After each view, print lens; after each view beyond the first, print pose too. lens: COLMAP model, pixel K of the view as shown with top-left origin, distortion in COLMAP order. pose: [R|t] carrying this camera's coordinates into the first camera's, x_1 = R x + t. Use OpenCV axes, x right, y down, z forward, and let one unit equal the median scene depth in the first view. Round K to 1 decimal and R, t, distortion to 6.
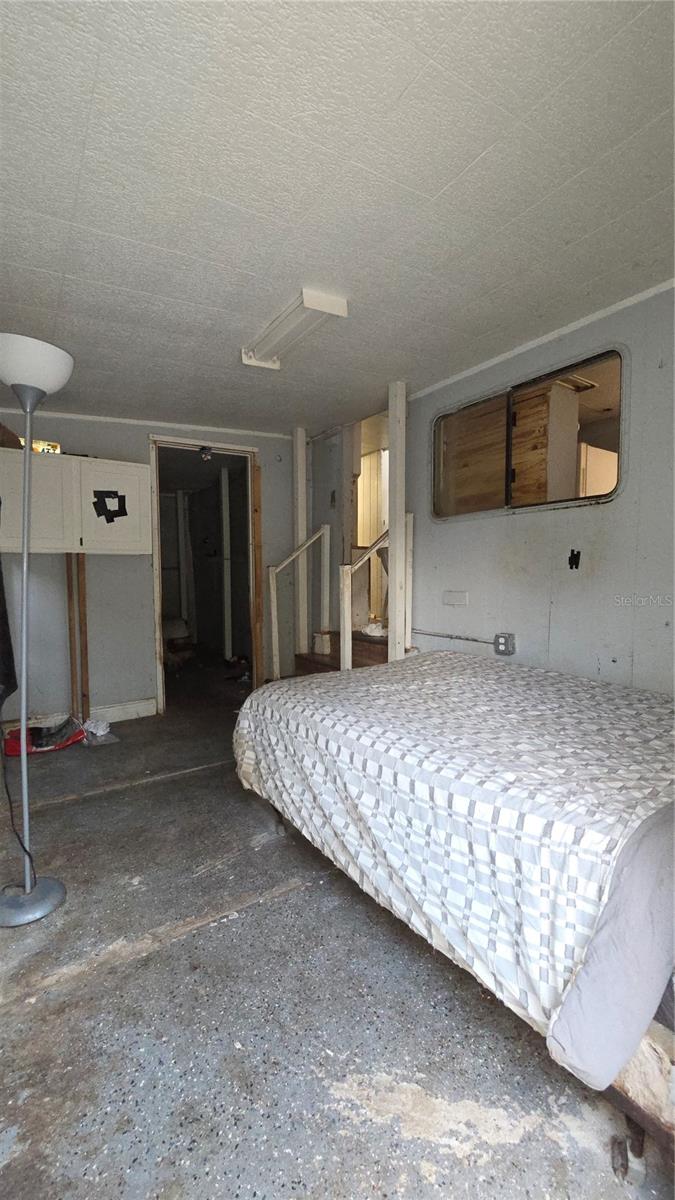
lens RADIAL K [[487.2, 0, 337.5], [0, 487.2, 600.0], [0, 0, 1]] dist [-0.002736, -0.000424]
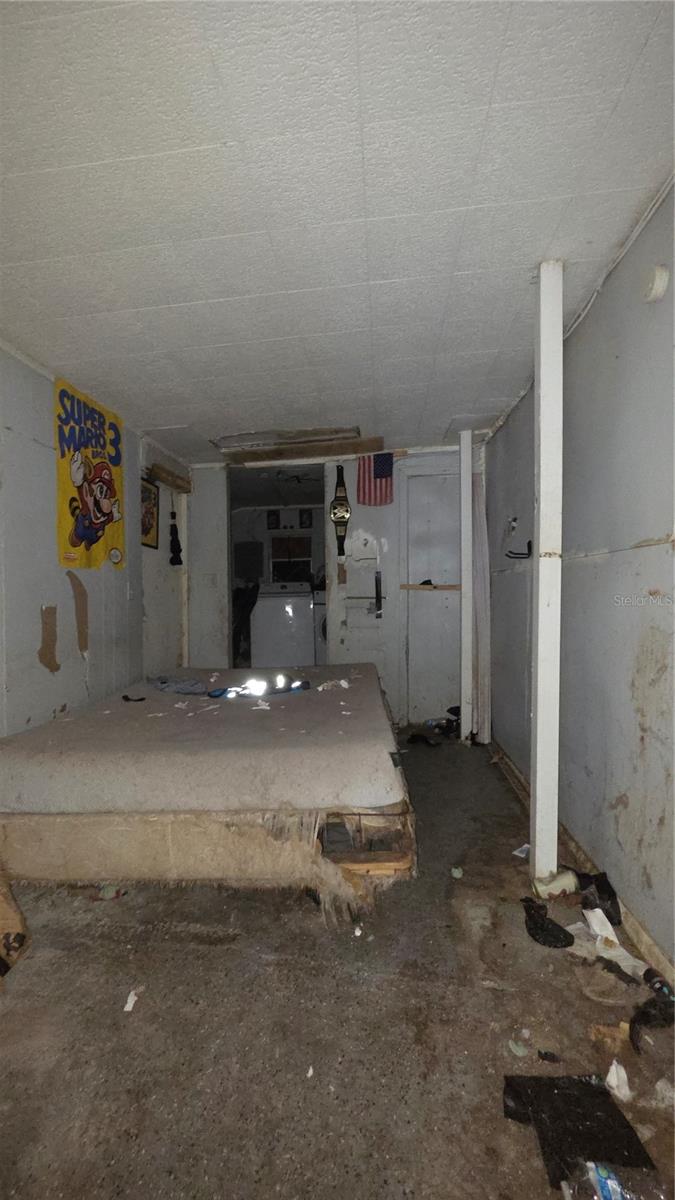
lens RADIAL K [[487.2, 0, 337.5], [0, 487.2, 600.0], [0, 0, 1]] dist [-0.002736, -0.000424]
pose [[0.775900, 0.013917, -0.630702, -0.130988], [-0.040987, 0.998756, -0.028384, -0.040390], [0.629523, 0.047874, 0.775506, 0.657641]]
